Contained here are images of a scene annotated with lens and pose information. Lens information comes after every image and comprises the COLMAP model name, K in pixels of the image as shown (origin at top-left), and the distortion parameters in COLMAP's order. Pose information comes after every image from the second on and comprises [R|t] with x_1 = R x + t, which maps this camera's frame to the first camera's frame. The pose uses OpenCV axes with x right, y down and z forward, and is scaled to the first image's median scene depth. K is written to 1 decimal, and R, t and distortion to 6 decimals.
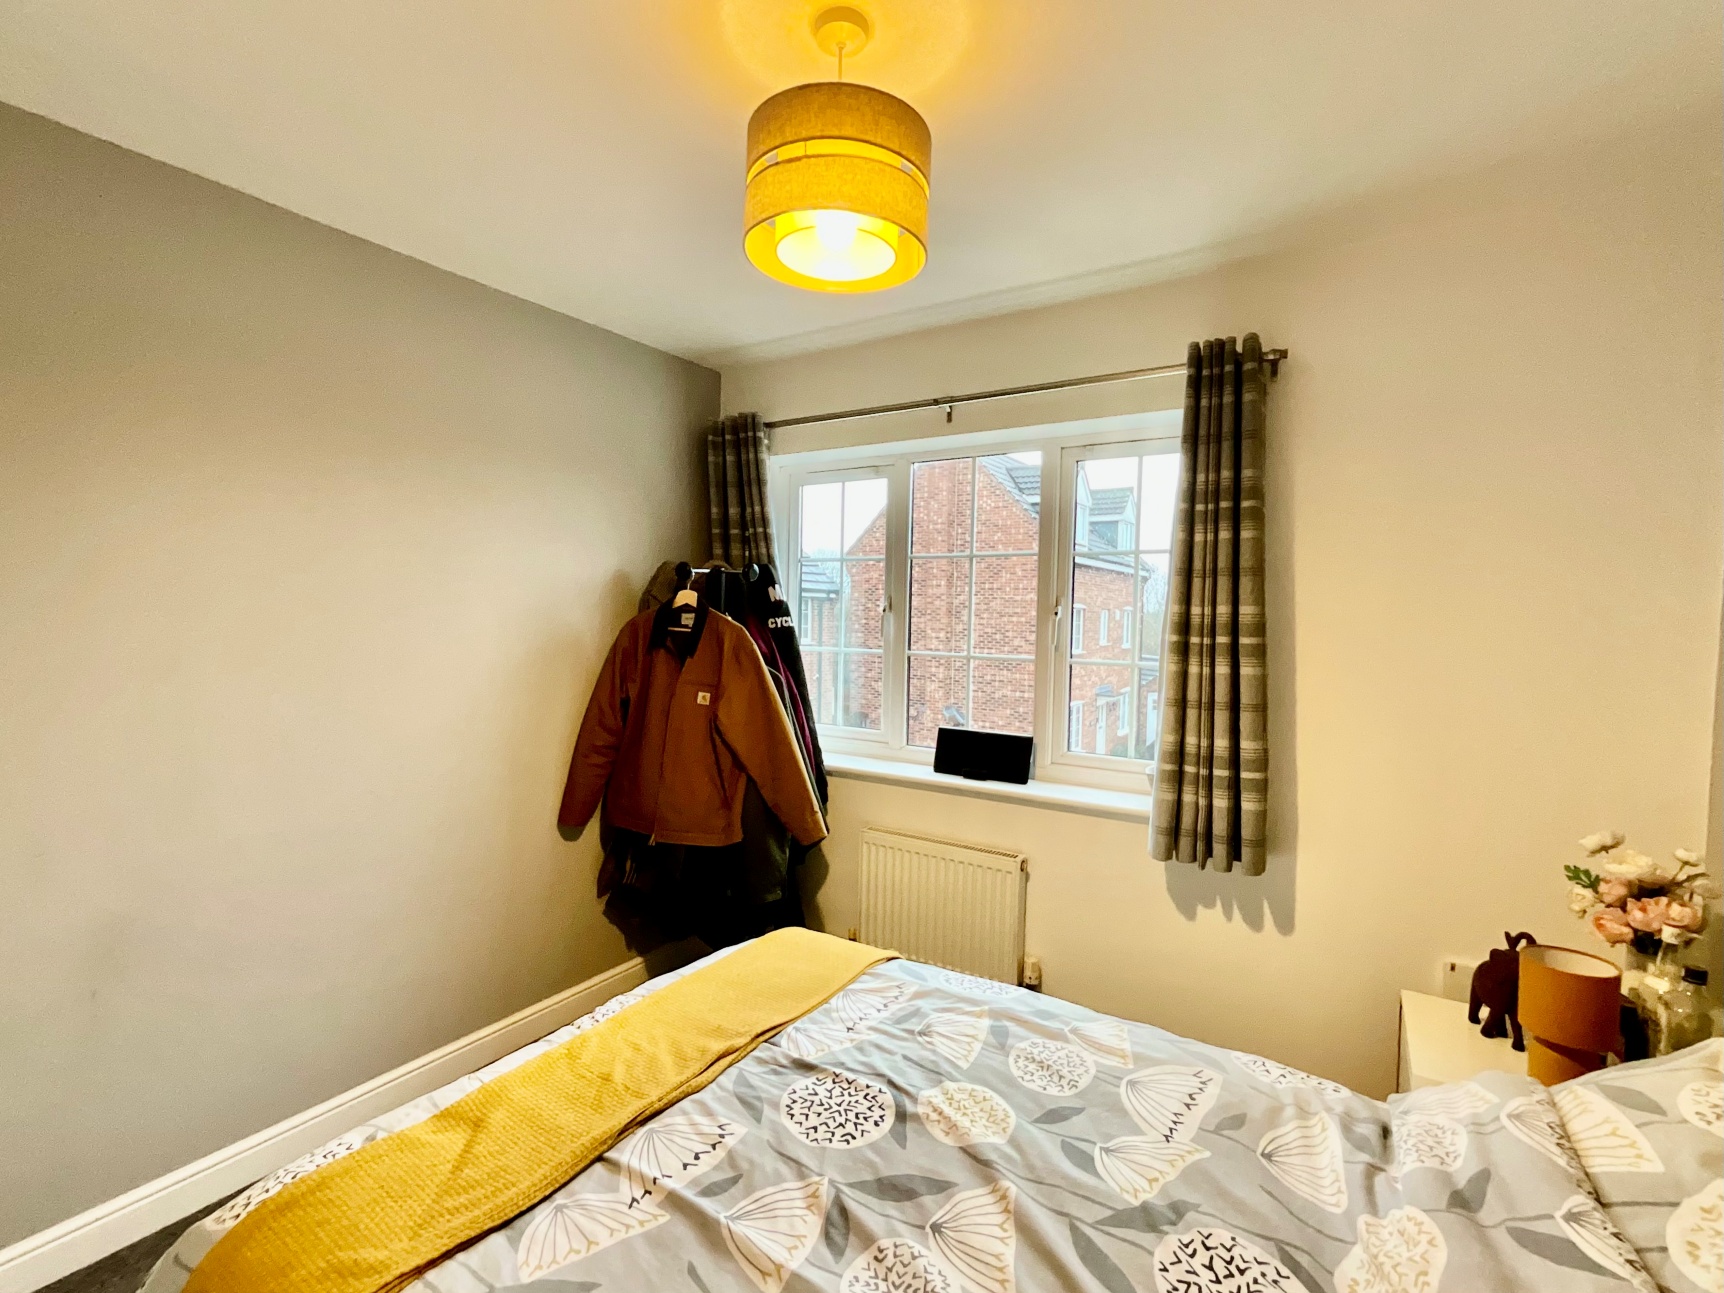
lens RADIAL K [[803.1, 0, 862.0], [0, 803.1, 646.5], [0, 0, 1]] dist [-0.000360, 0.000183]
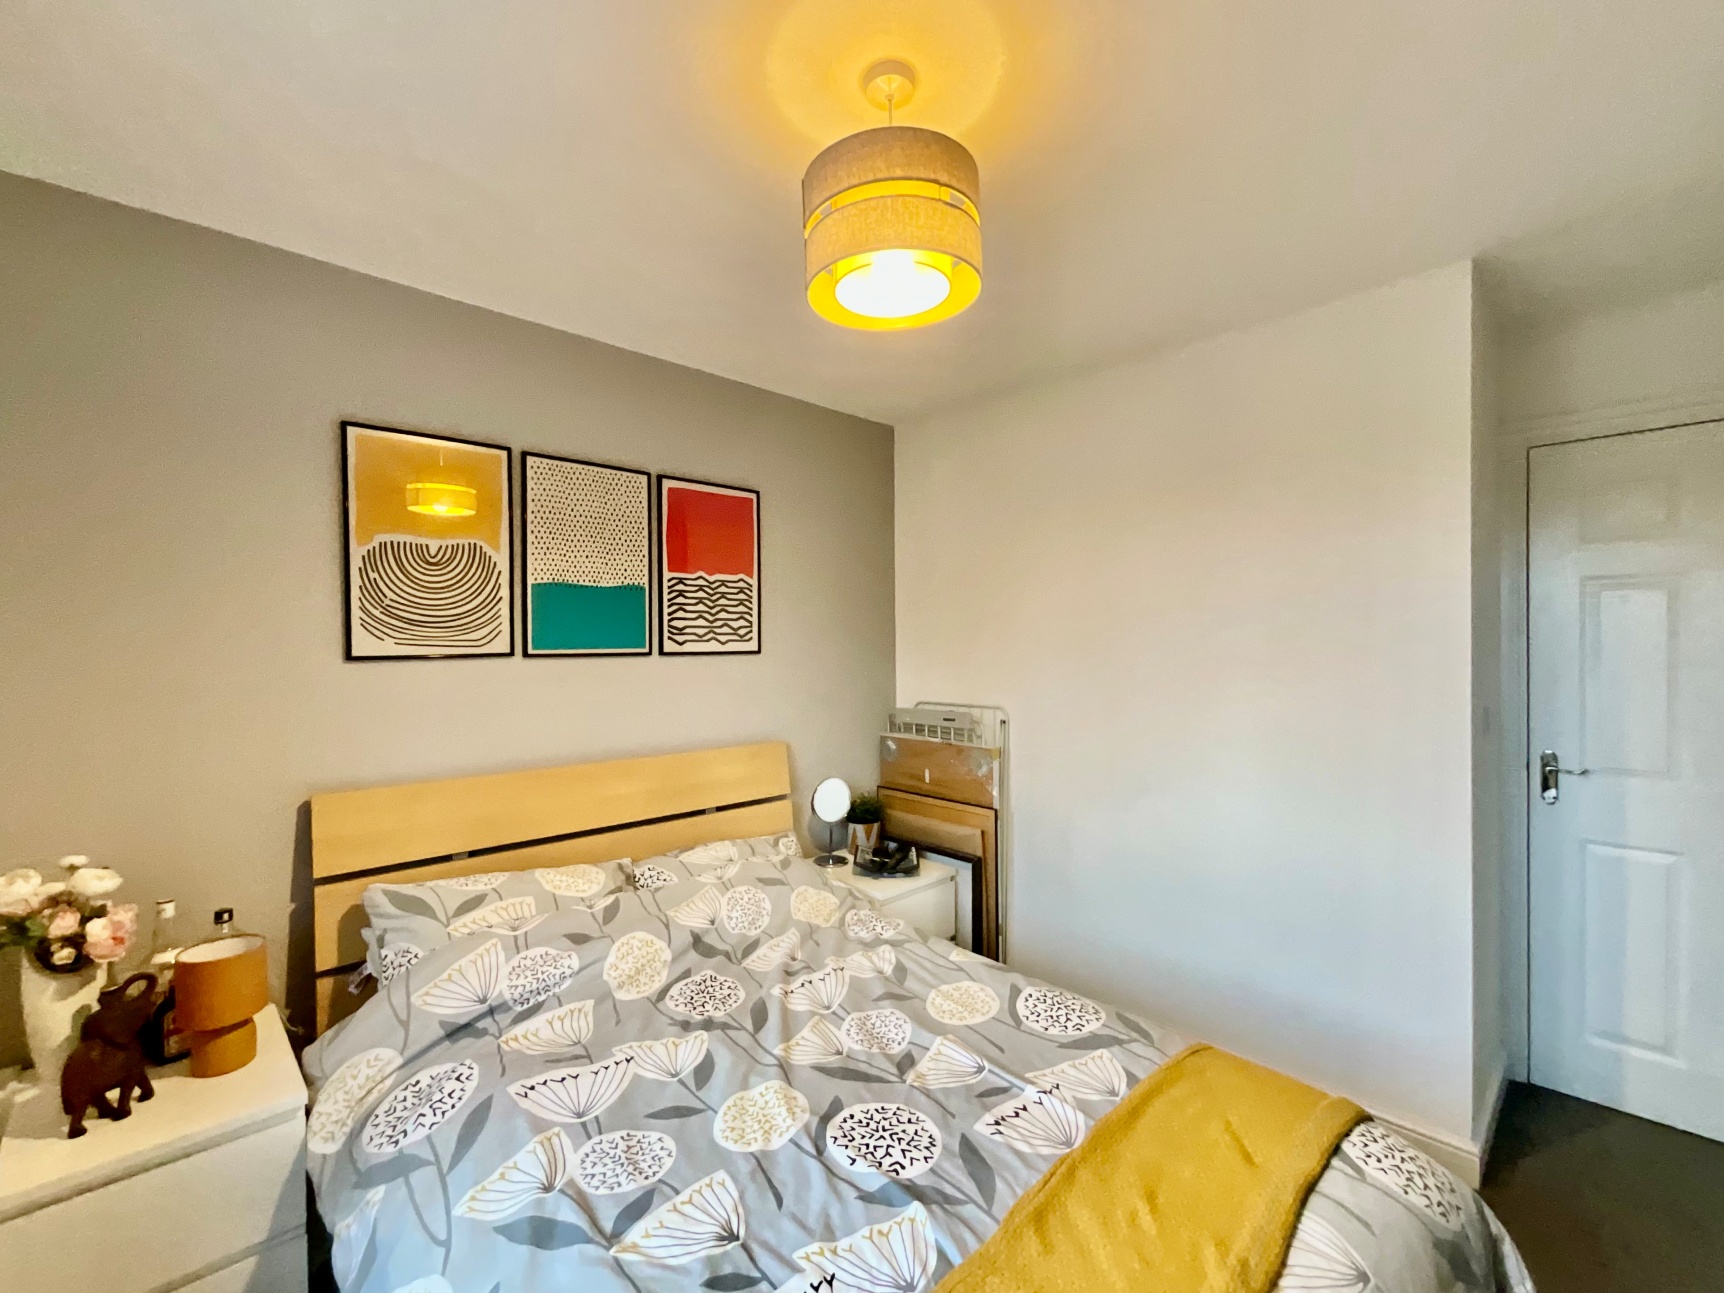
lens RADIAL K [[725.3, 0, 864.2], [0, 725.3, 652.3], [0, 0, 1]] dist [0.001250, 0.000430]
pose [[-0.972720, -0.012521, 0.231646, -0.191840], [0.000462, 0.998436, 0.055907, -0.064000], [-0.231984, 0.054489, -0.971192, 1.714479]]
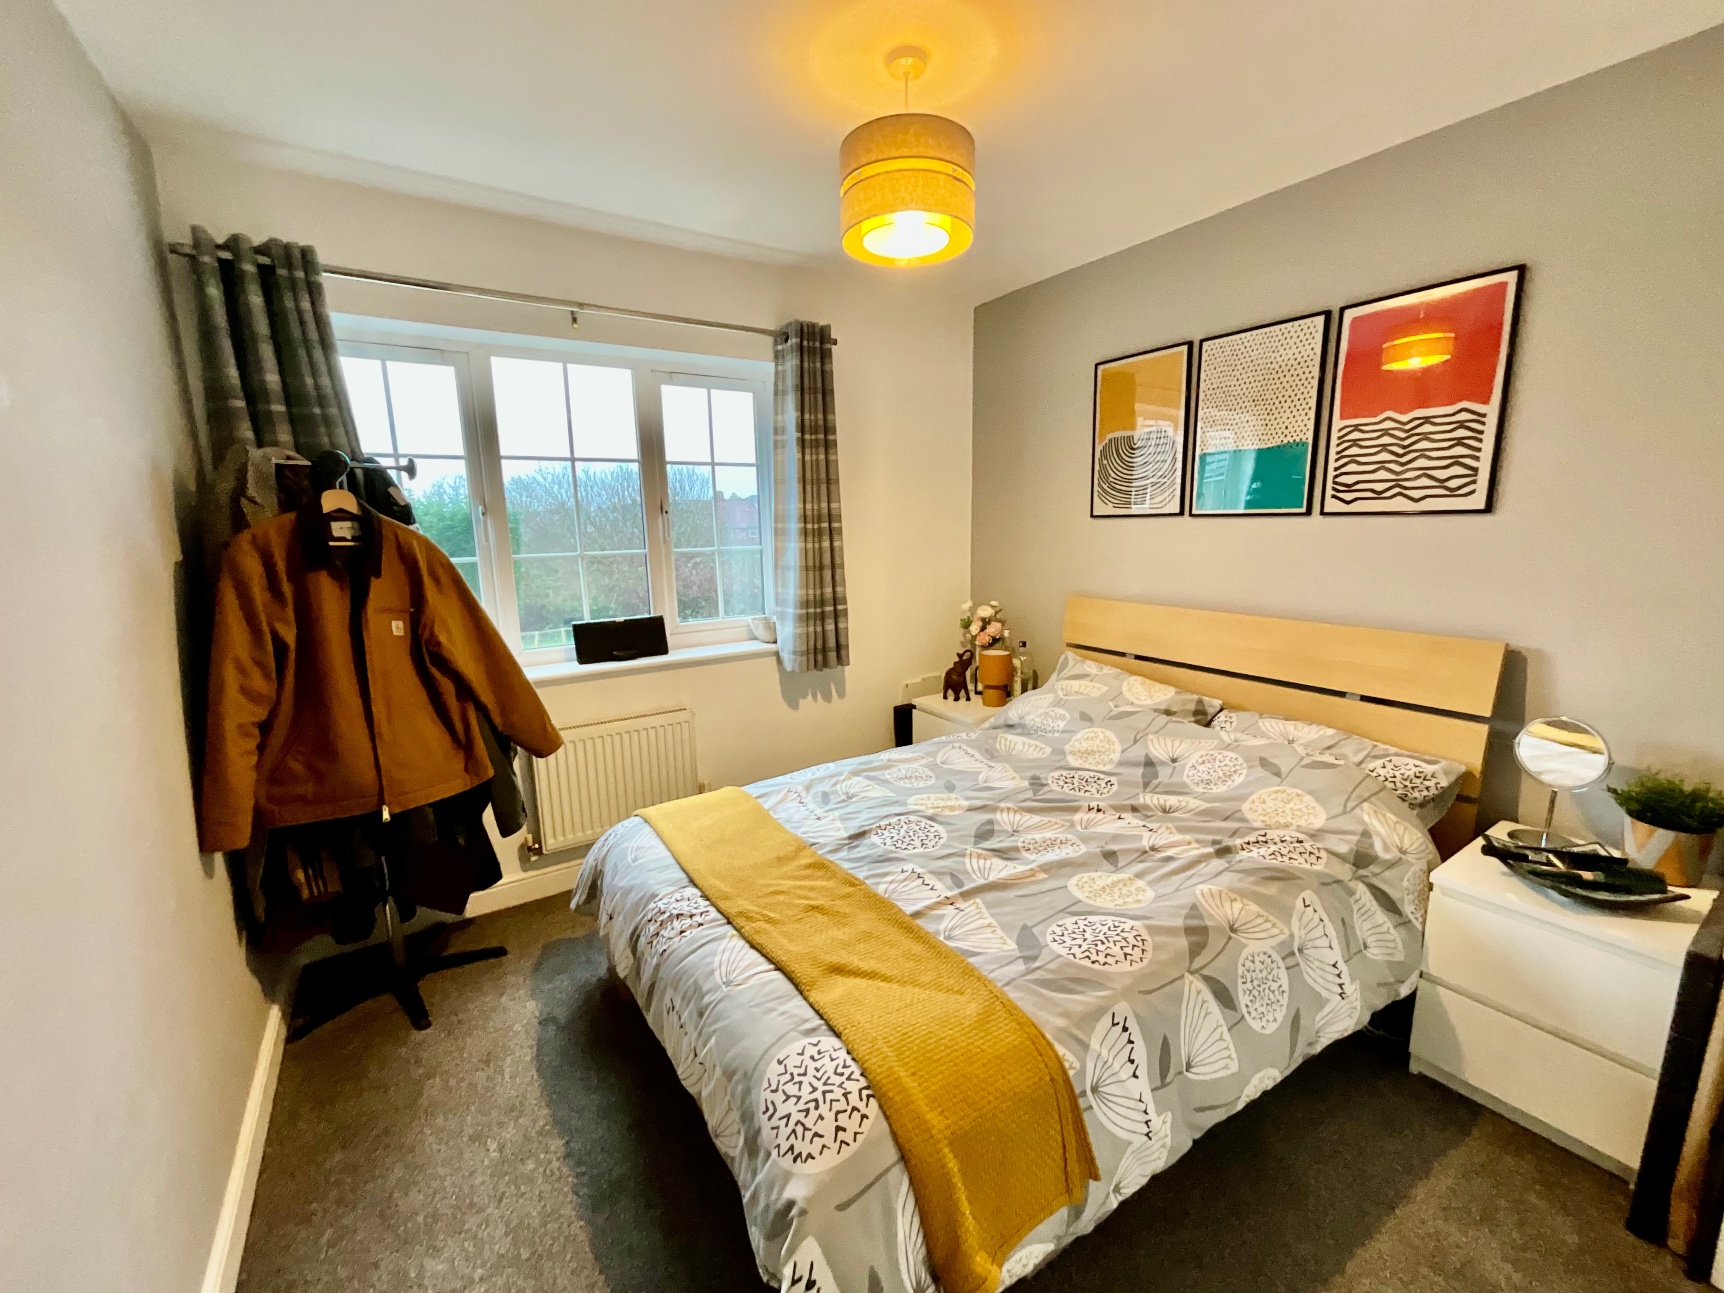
lens RADIAL K [[701.0, 0, 865.9], [0, 701.0, 649.2], [0, 0, 1]] dist [-0.000597, 0.000292]
pose [[0.398604, -0.193698, 0.896435, -1.117019], [0.064653, 0.980945, 0.183211, -0.021697], [-0.914841, -0.015072, 0.403532, 0.504676]]
